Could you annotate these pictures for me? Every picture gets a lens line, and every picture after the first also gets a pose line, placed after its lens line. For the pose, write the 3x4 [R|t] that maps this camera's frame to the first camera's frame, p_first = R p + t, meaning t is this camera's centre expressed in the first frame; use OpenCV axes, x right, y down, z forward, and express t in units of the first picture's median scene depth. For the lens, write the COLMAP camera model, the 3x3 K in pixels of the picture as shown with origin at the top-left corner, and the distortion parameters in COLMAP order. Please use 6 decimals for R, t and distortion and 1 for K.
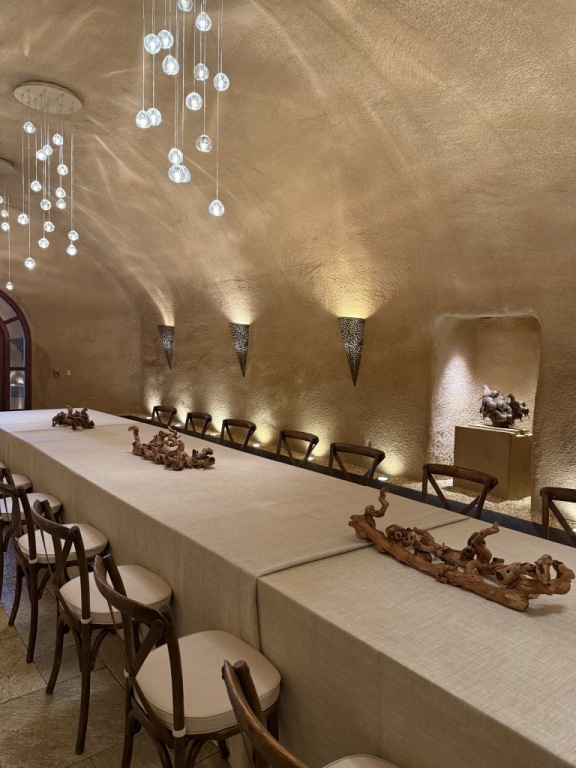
lens RADIAL K [[534.6, 0, 288.7], [0, 534.6, 388.1], [0, 0, 1]] dist [0.090112, -0.136573]
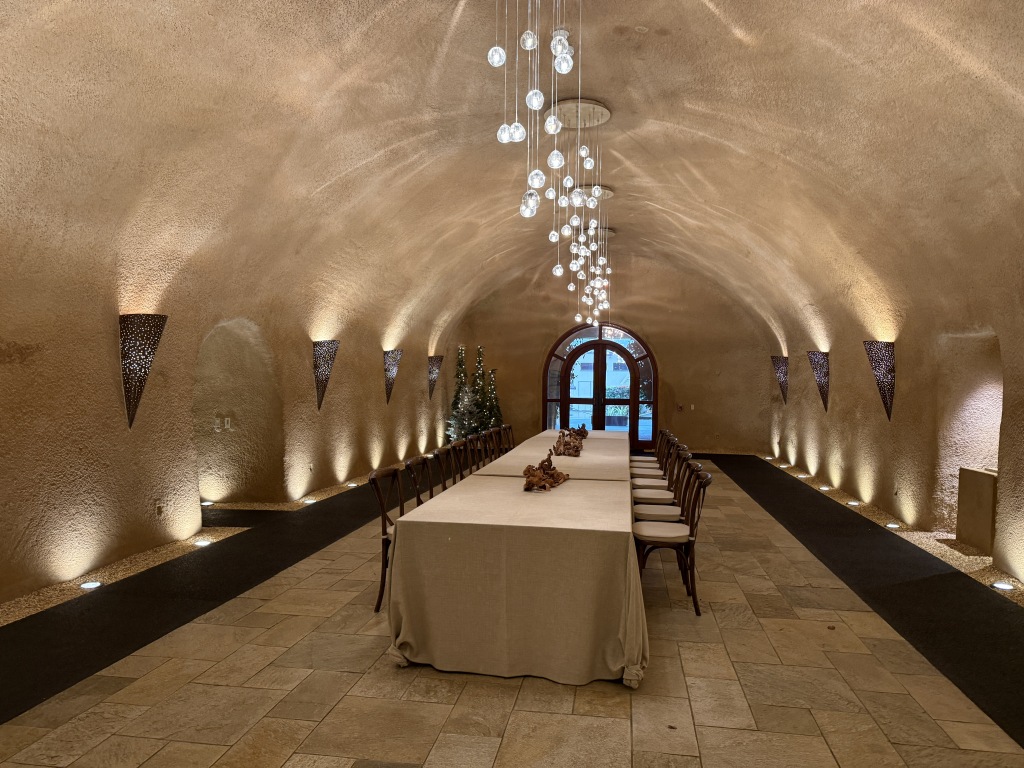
lens RADIAL K [[712.8, 0, 513.6], [0, 712.8, 388.6], [0, 0, 1]] dist [0.090112, -0.136573]
pose [[0.670573, -0.007735, -0.741803, 0.458637], [-0.045302, 0.997652, -0.051355, 0.025975], [0.740459, 0.068043, 0.668649, -0.176949]]
